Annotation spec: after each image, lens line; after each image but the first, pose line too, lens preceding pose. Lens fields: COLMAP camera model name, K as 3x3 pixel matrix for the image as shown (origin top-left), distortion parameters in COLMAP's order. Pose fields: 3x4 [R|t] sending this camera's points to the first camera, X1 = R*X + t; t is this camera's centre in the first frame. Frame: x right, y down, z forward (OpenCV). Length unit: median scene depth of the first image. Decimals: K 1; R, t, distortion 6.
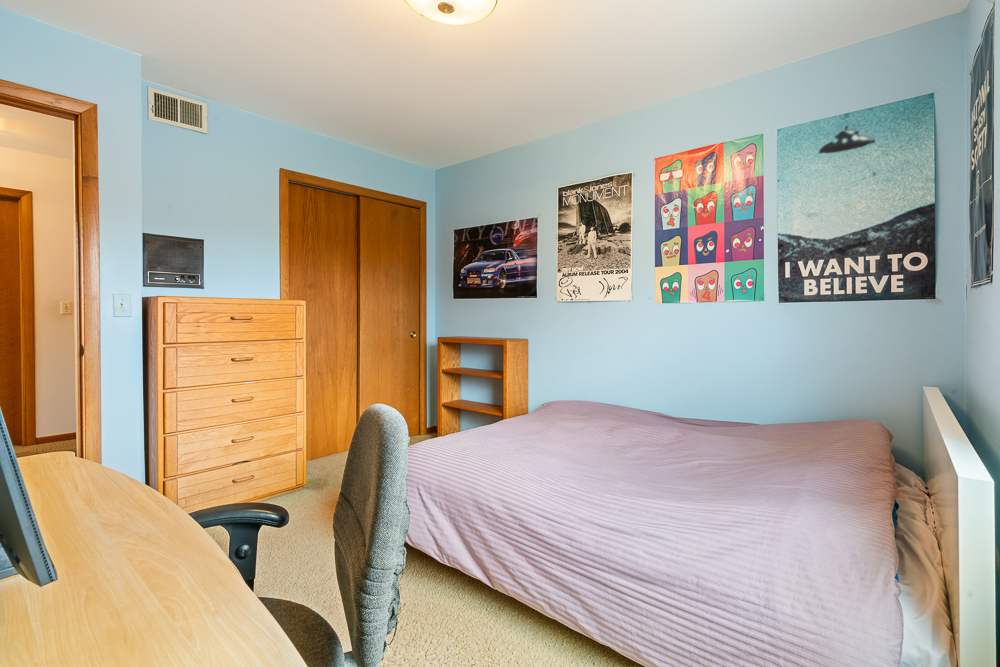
lens RADIAL K [[448.0, 0, 500.8], [0, 448.0, 324.3], [0, 0, 1]] dist [-0.011697, 0.004537]
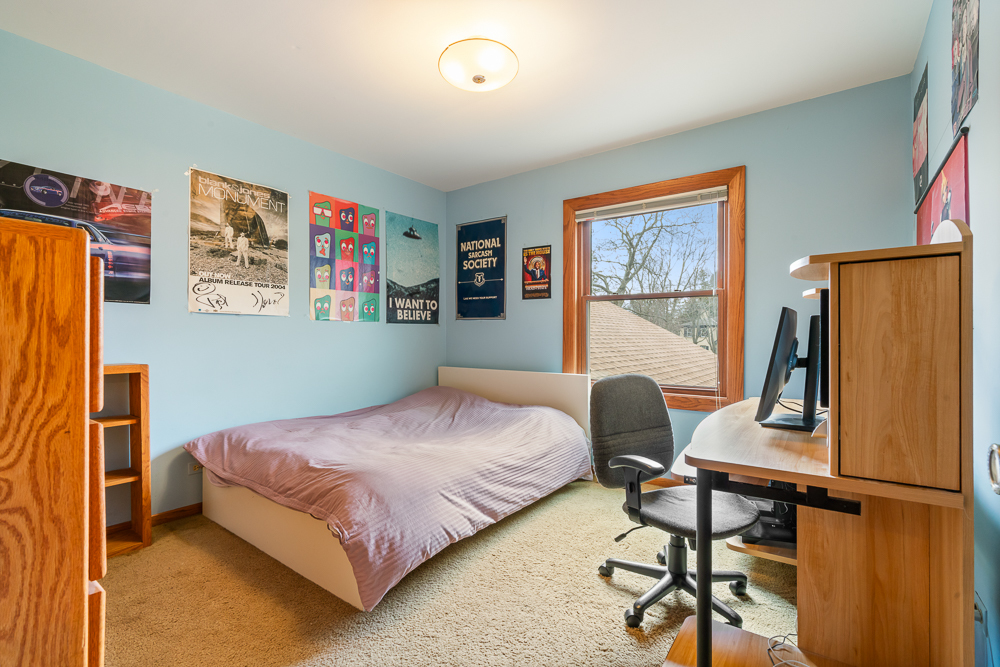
lens RADIAL K [[448.0, 0, 499.3], [0, 448.0, 334.5], [0, 0, 1]] dist [-0.011697, 0.004537]
pose [[-0.044087, -0.001686, 0.999026, -0.808837], [0.012865, 0.999915, 0.002255, -0.006885], [-0.998945, 0.012951, -0.044062, 0.585592]]
